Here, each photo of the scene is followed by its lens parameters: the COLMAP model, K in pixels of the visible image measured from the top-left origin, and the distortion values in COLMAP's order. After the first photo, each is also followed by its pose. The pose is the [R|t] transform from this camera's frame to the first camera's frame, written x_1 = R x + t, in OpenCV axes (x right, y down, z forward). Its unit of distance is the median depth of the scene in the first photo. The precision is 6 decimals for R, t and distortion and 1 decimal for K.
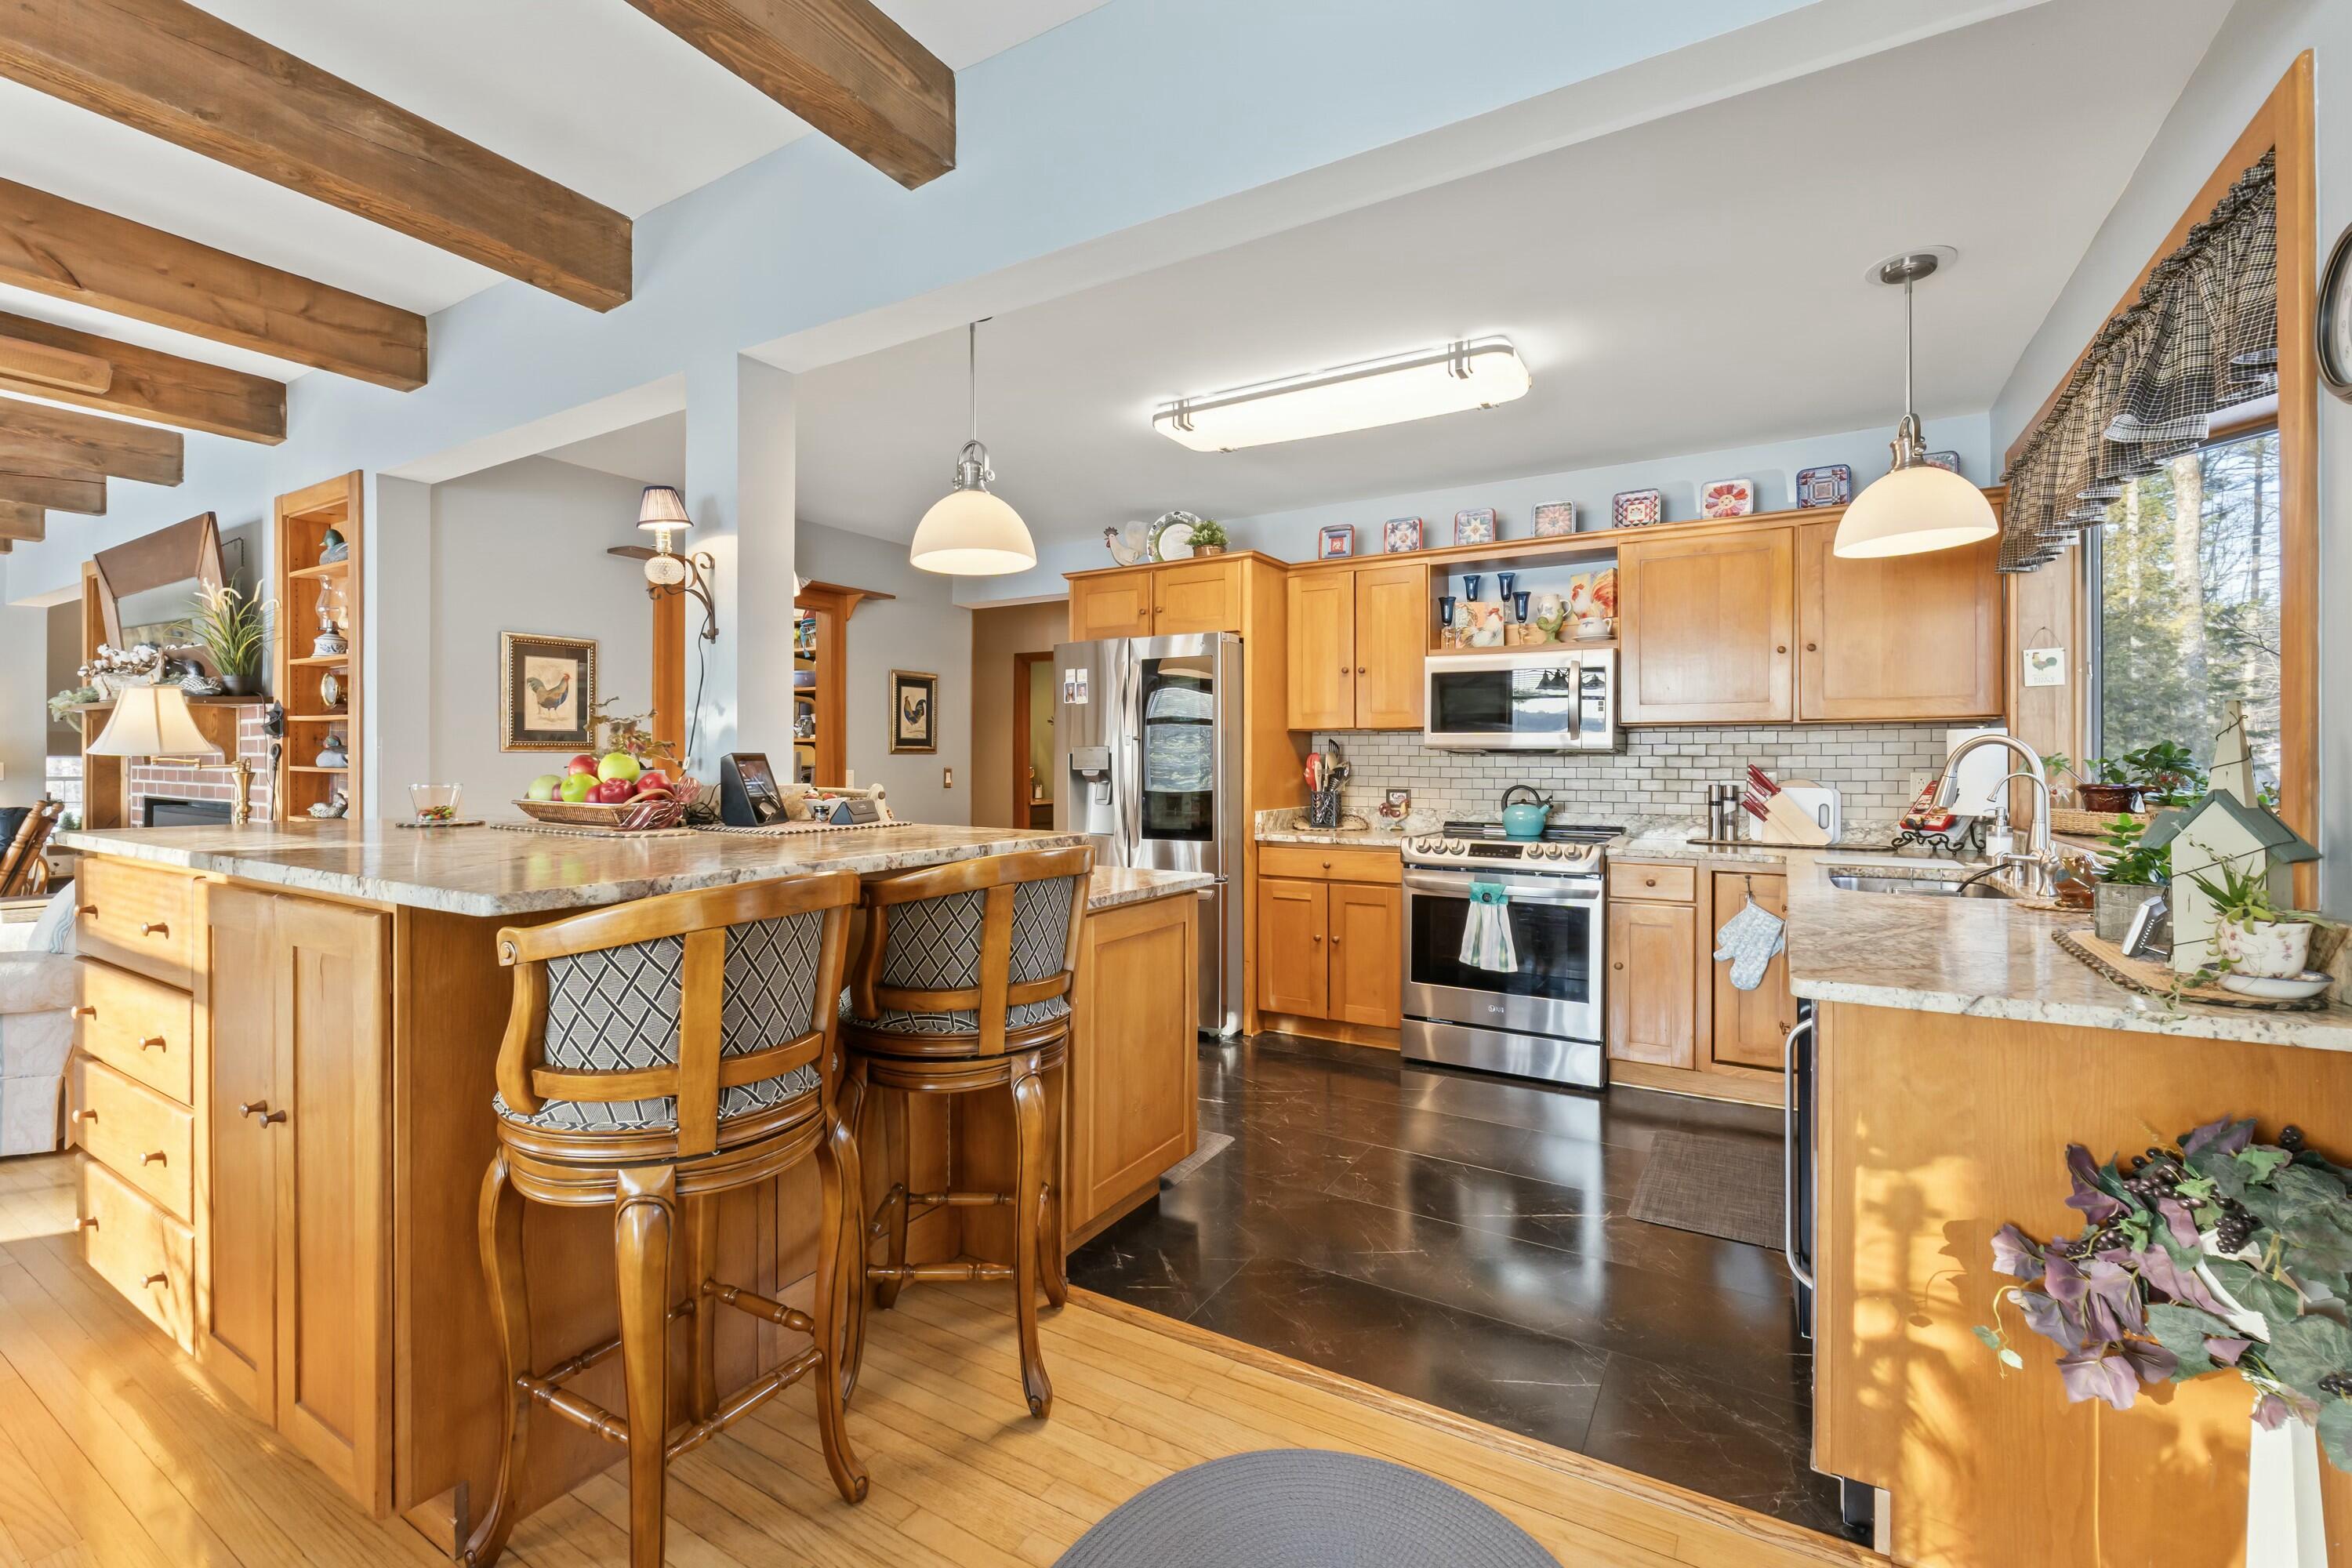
lens RADIAL K [[1000.9, 0, 1186.9], [0, 1000.9, 767.8], [0, 0, 1]] dist [-0.010593, 0.001020]
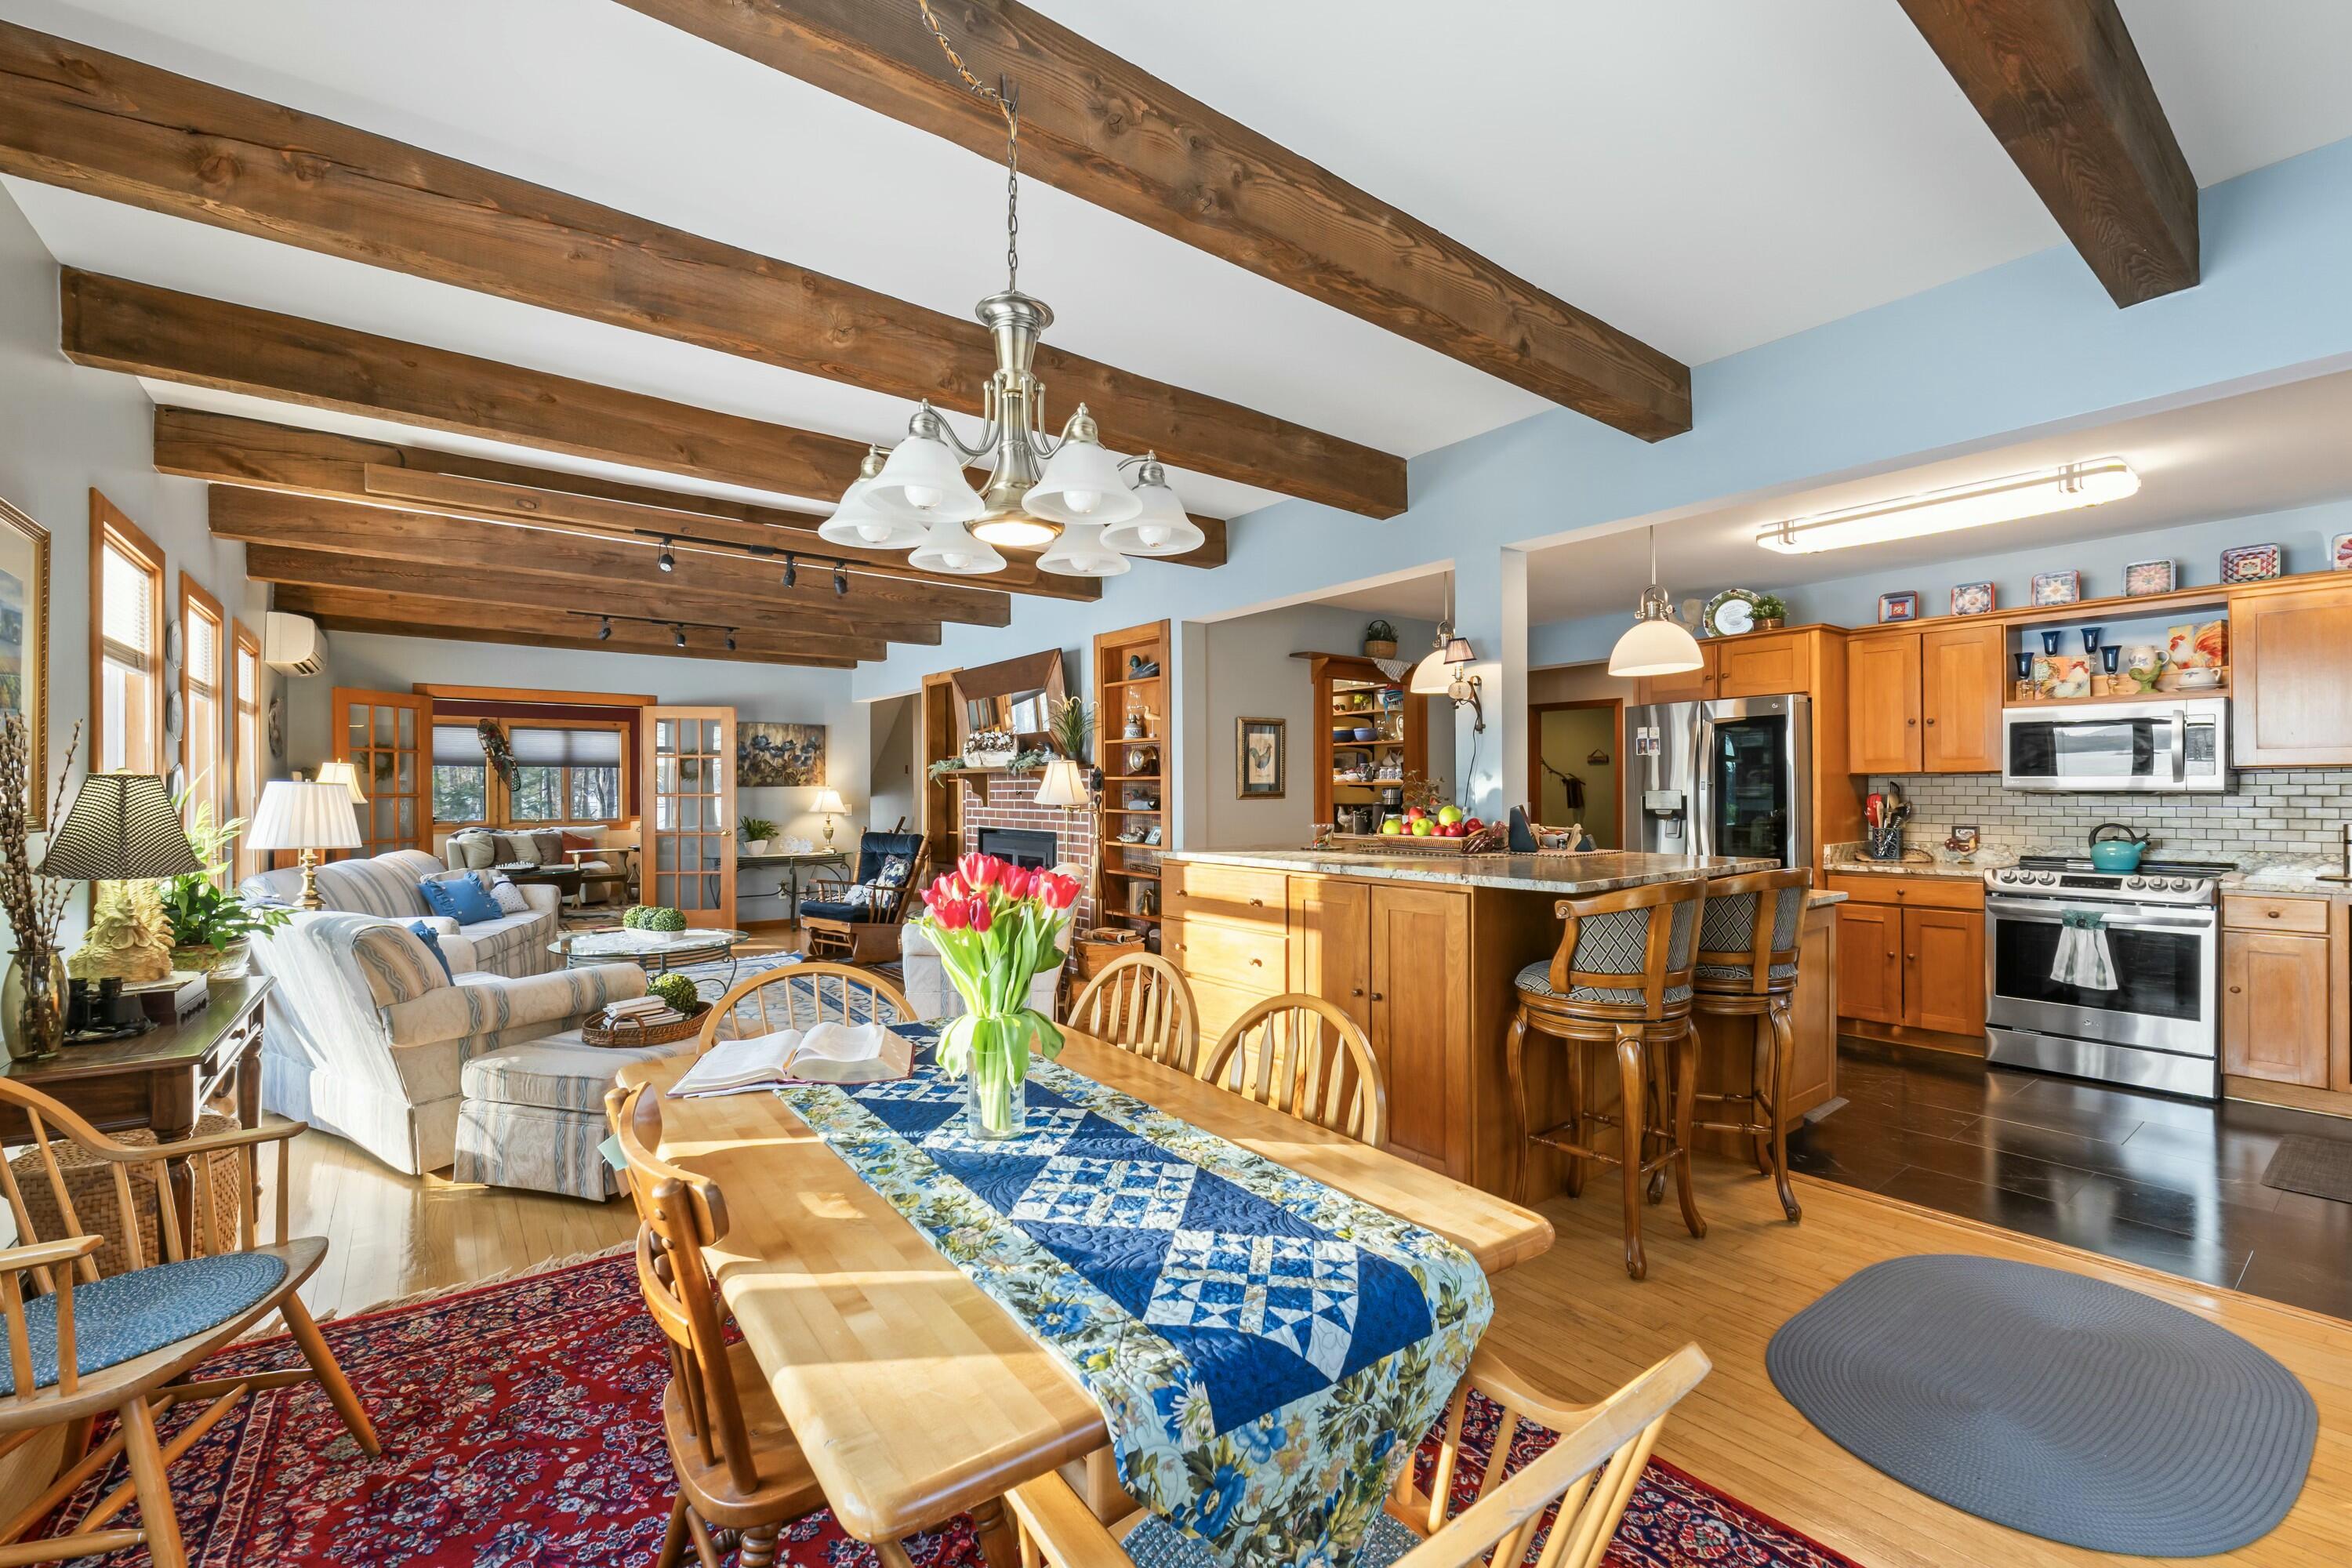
lens RADIAL K [[1000.9, 0, 1180.6], [0, 1000.9, 798.2], [0, 0, 1]] dist [-0.010593, 0.001020]
pose [[0.928104, -0.006484, -0.372264, -0.207472], [0.006938, 0.999976, -0.000119, -0.017289], [0.372256, -0.002473, 0.928127, -0.385866]]
